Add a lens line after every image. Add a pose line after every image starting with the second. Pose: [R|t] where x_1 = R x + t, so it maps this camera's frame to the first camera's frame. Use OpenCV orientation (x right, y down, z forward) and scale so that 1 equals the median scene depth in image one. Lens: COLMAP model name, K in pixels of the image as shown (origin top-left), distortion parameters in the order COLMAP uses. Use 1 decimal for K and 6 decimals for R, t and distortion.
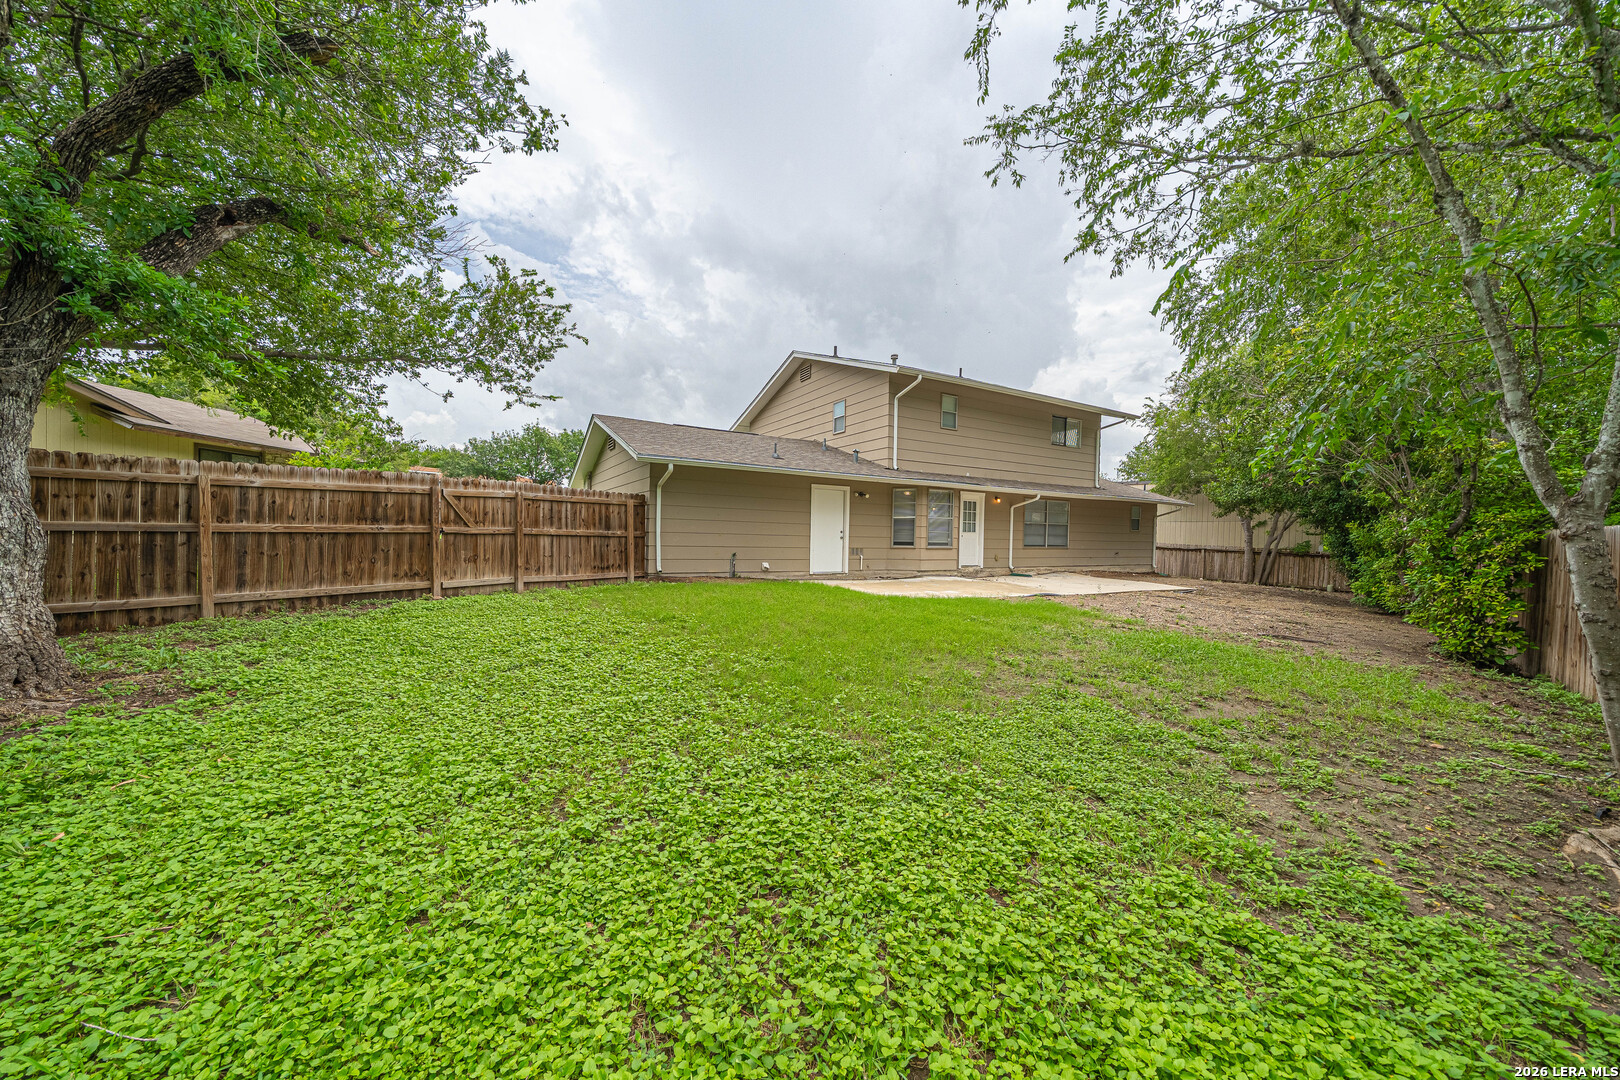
lens RADIAL K [[576.3, 0, 800.6], [0, 576.3, 554.2], [0, 0, 1]] dist [-0.003137, -0.000240]
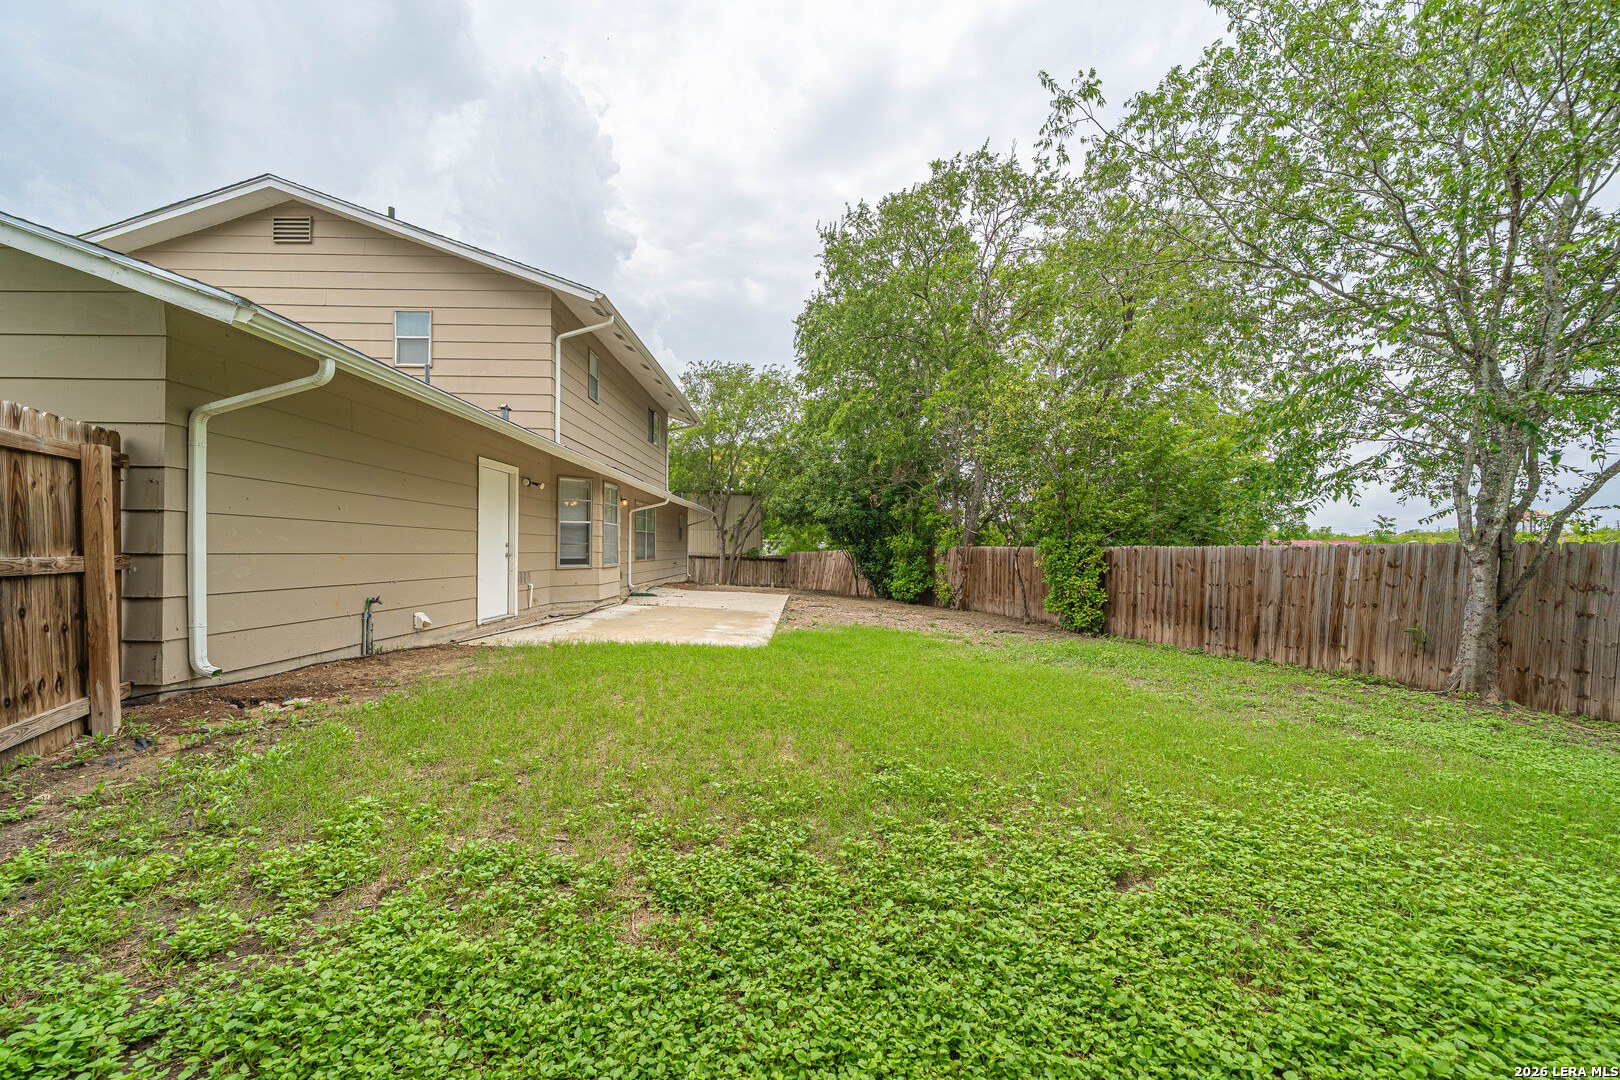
lens RADIAL K [[607.4, 0, 801.2], [0, 607.4, 552.9], [0, 0, 1]] dist [-0.000494, -0.000080]
pose [[0.493904, -0.012349, 0.869429, -0.311610], [0.015034, 0.999871, 0.005661, -0.029510], [-0.869386, 0.010275, 0.494026, 0.440875]]
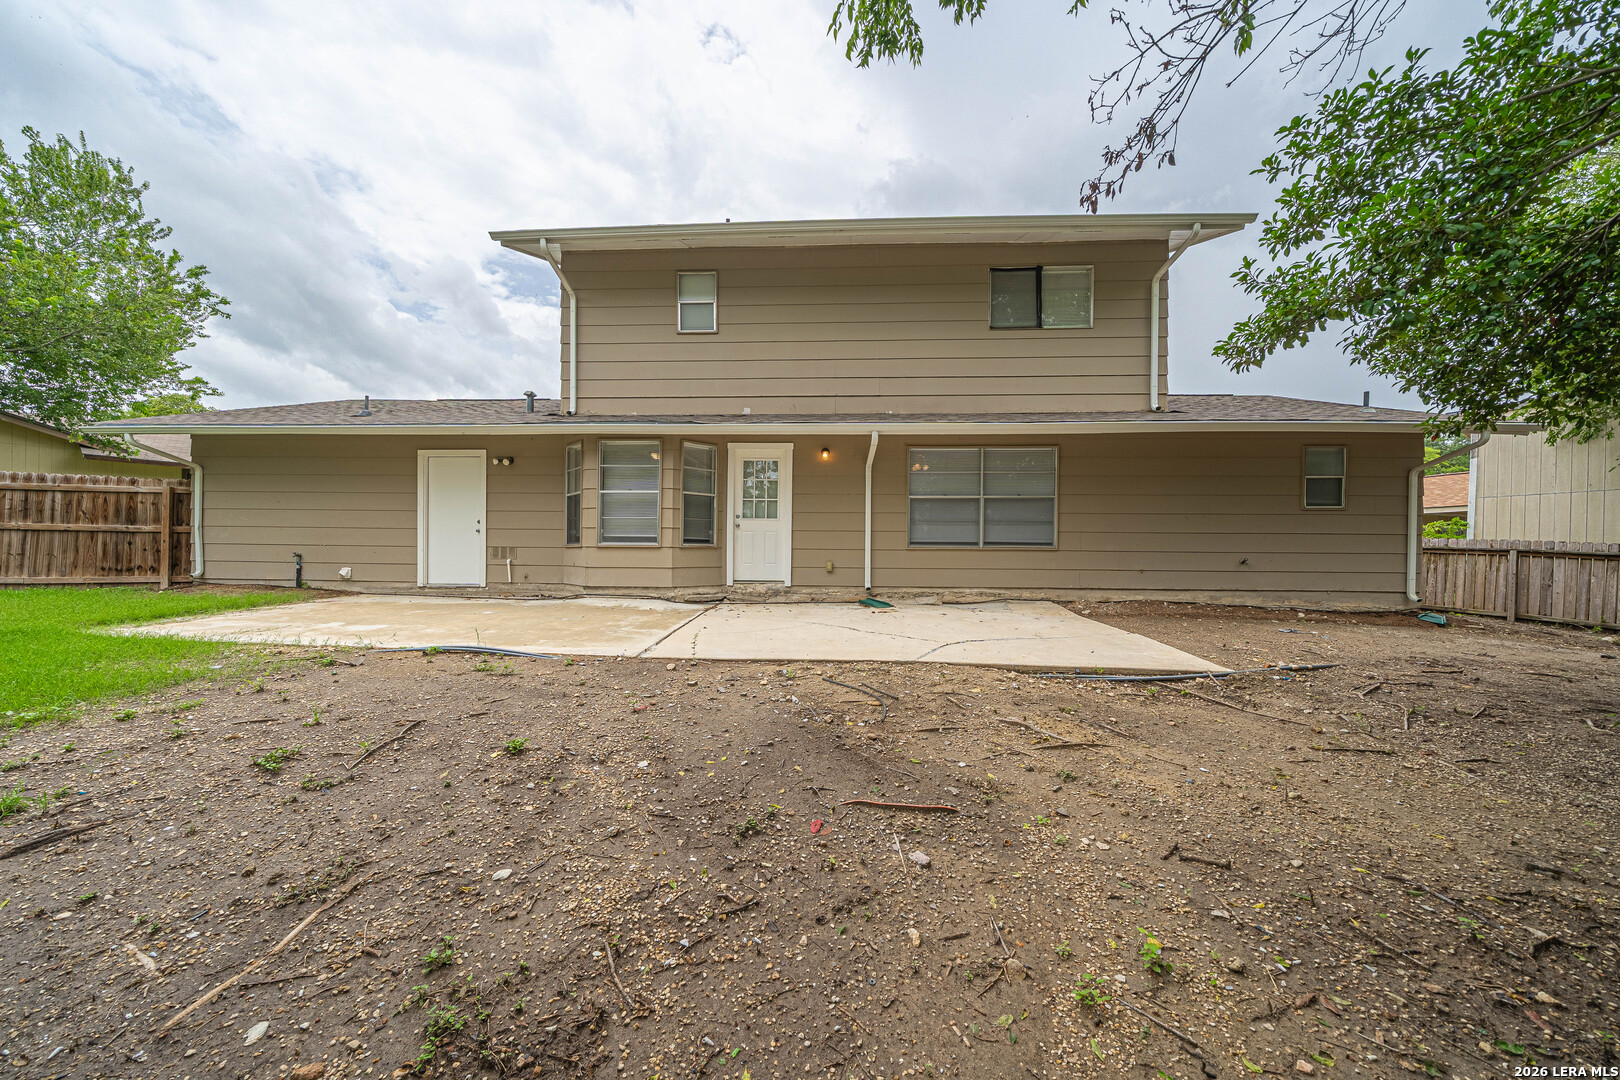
lens RADIAL K [[576.3, 0, 800.6], [0, 576.3, 554.2], [0, 0, 1]] dist [-0.003137, -0.000240]
pose [[0.833640, 0.001380, -0.552307, 0.716670], [-0.008930, 0.999900, -0.010981, 0.001026], [0.552236, 0.014086, 0.833569, 0.663734]]
